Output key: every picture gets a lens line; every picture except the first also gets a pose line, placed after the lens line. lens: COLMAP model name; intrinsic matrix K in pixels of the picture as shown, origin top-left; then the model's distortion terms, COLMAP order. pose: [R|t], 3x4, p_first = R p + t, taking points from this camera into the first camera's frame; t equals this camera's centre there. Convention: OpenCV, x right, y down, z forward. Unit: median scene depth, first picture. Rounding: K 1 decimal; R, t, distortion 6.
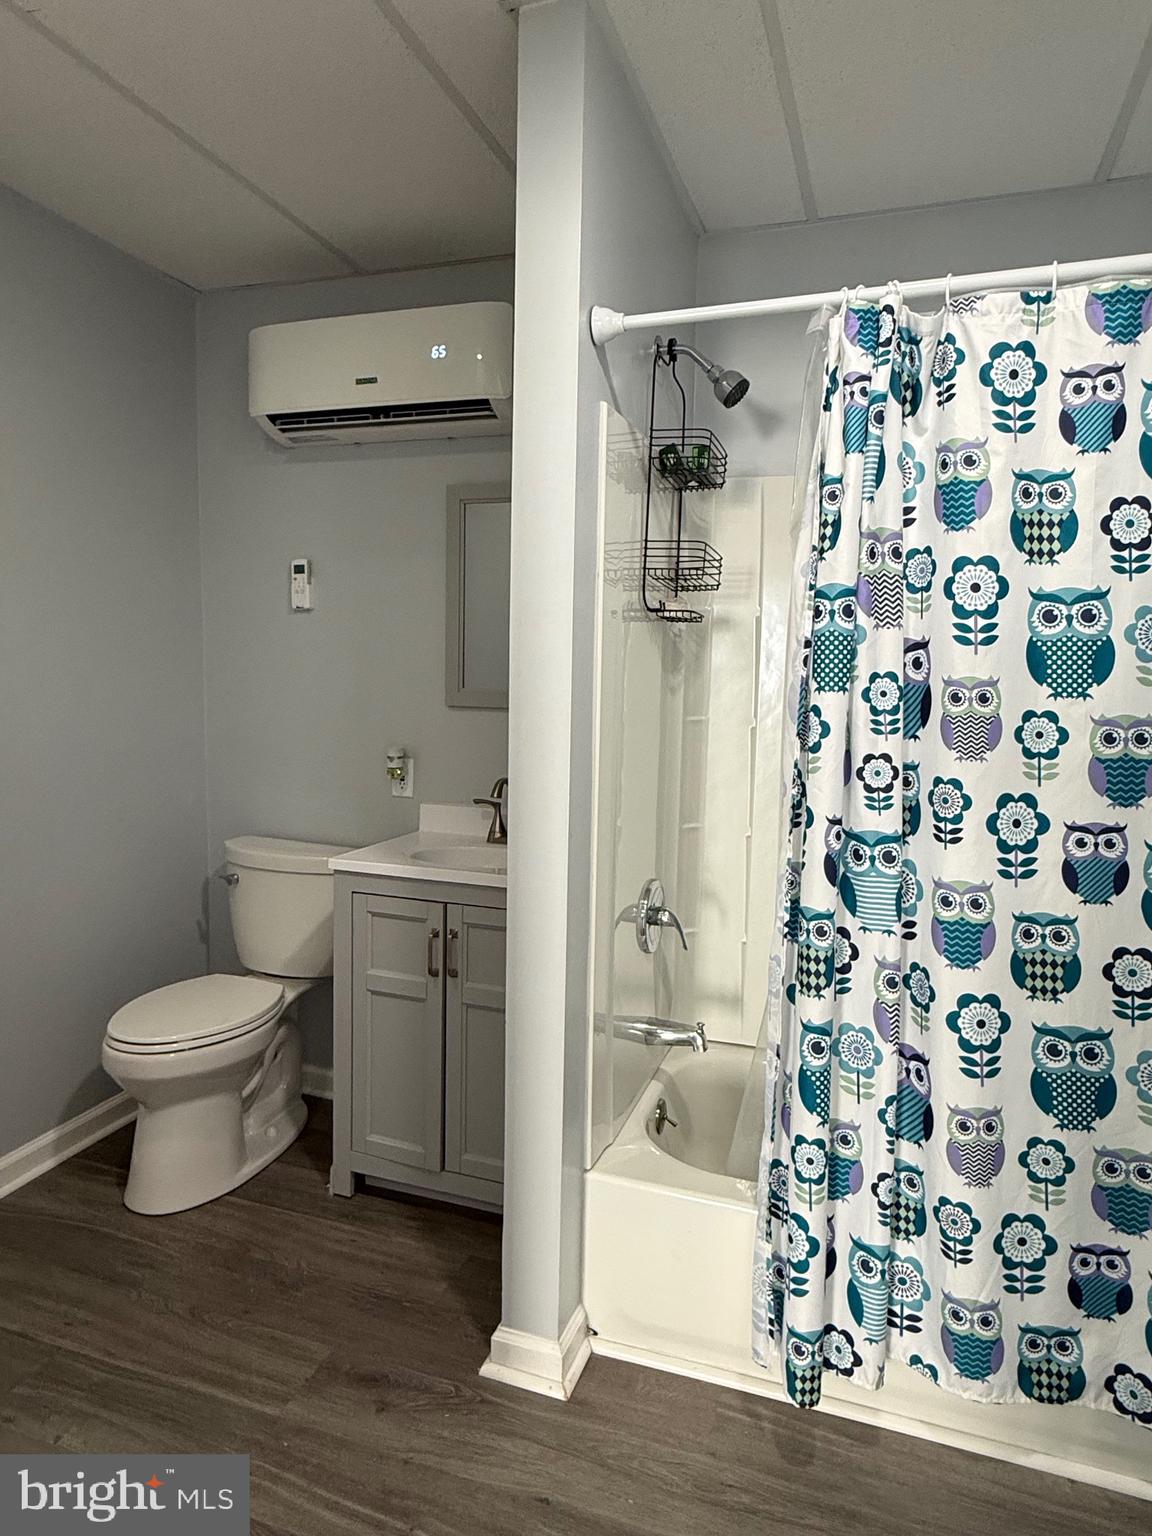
lens RADIAL K [[923.7, 0, 591.8], [0, 923.7, 762.1], [0, 0, 1]] dist [0.003565, -0.001276]
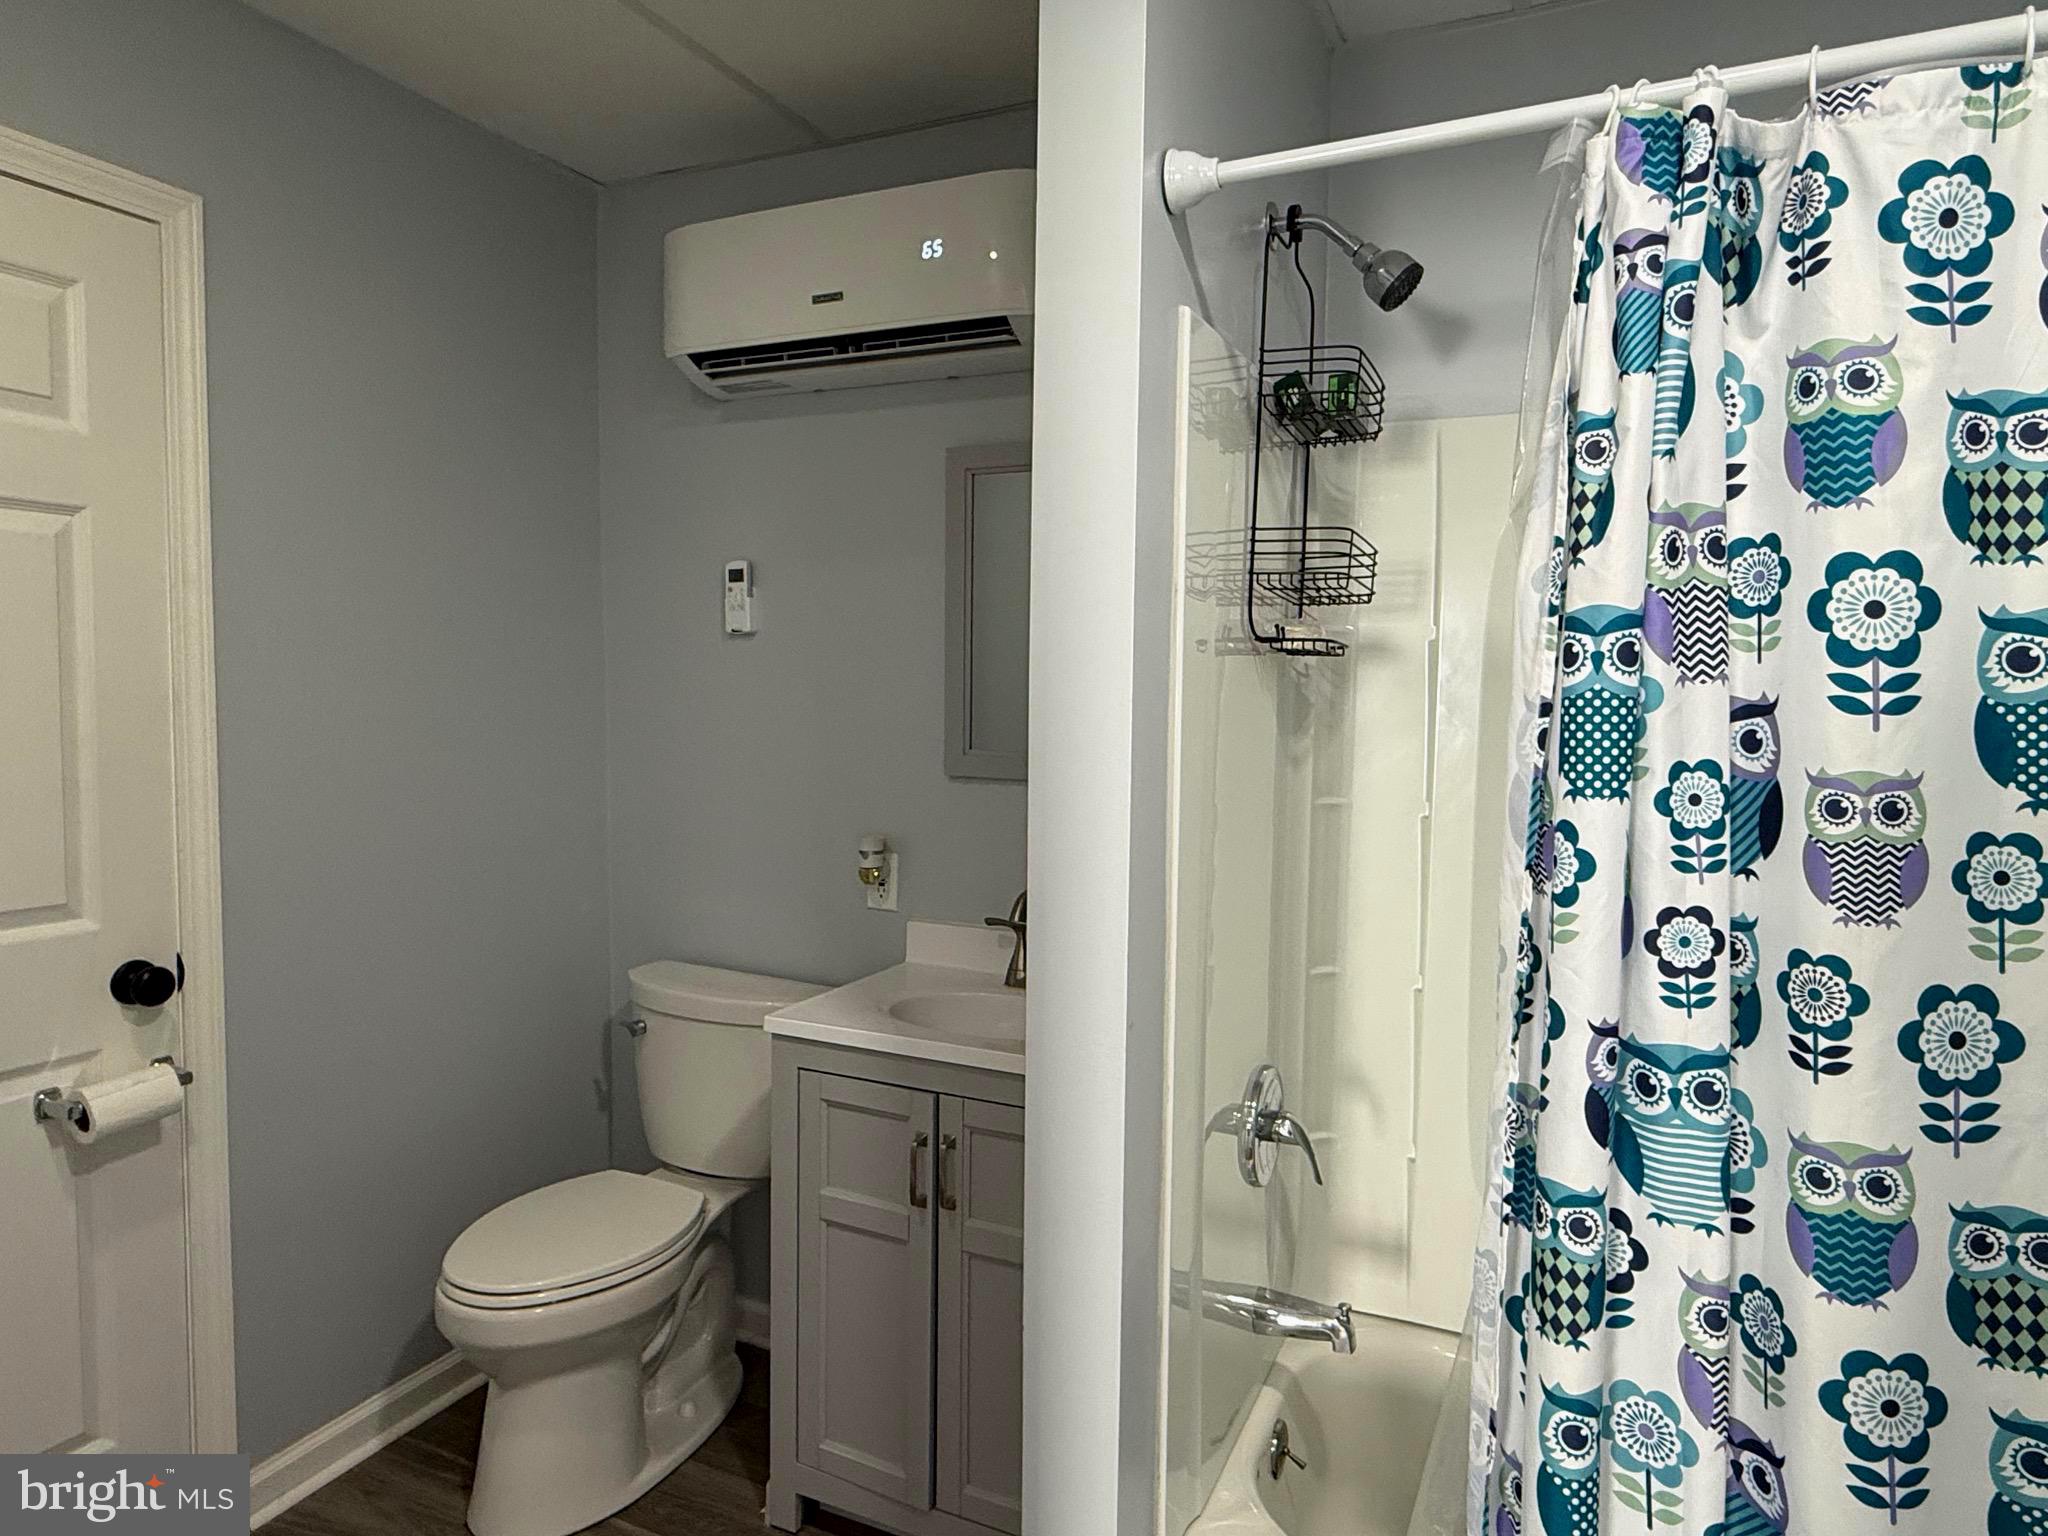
lens RADIAL K [[1231.6, 0, 1024.0], [0, 1231.6, 768.0], [0, 0, 1]] dist [0.003565, -0.001276]
pose [[0.993388, -0.001595, -0.114794, 0.000558], [-0.001778, 0.999570, -0.029277, -0.069618], [0.114792, 0.029288, 0.992958, 0.213208]]
